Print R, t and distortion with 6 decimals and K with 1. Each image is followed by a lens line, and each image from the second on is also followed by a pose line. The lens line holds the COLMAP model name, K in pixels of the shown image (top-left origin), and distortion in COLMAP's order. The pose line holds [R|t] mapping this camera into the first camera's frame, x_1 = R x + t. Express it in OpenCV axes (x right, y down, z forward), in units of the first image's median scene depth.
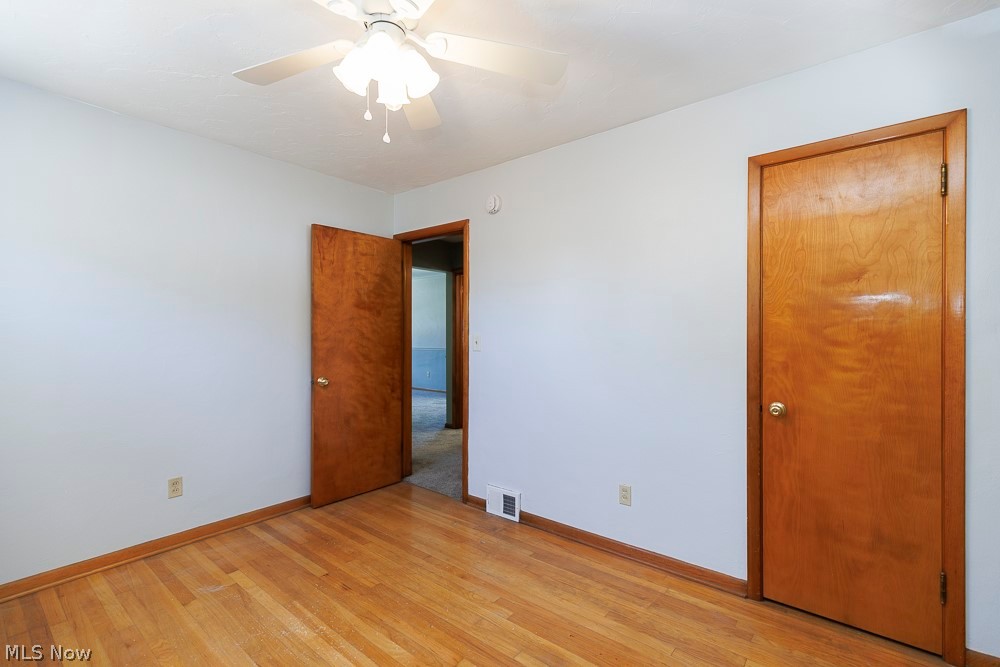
lens RADIAL K [[454.3, 0, 504.8], [0, 454.3, 327.9], [0, 0, 1]] dist [0.001468, -0.000671]
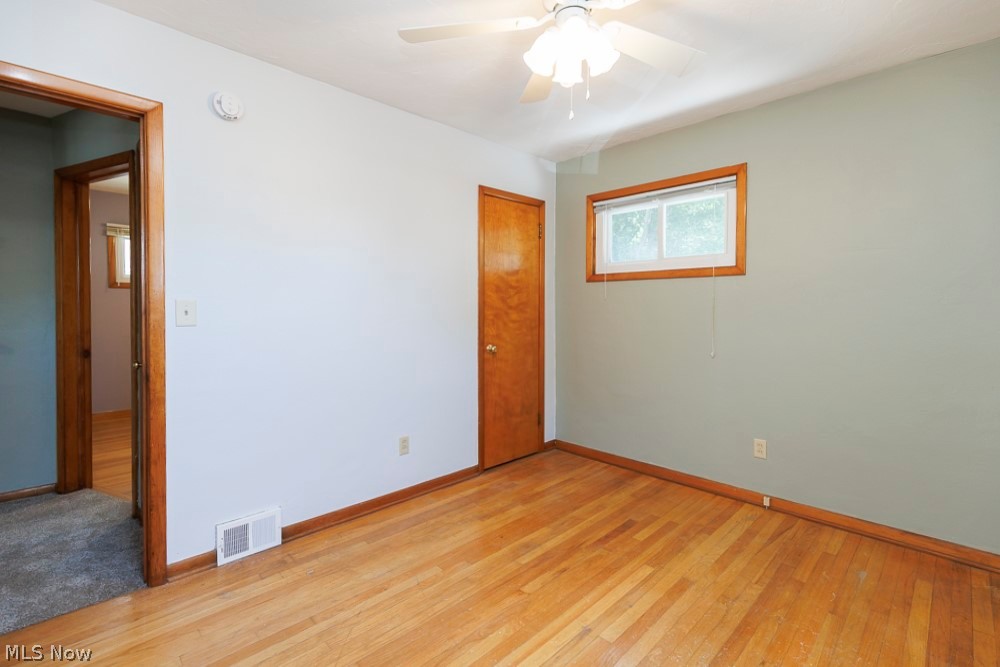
lens RADIAL K [[457.7, 0, 508.1], [0, 457.7, 315.0], [0, 0, 1]] dist [0.000427, -0.000043]
pose [[0.093712, -0.005026, 0.995587, -0.972316], [-0.001748, 0.999985, 0.005212, 0.049812], [-0.995598, -0.002229, 0.093701, 0.758745]]
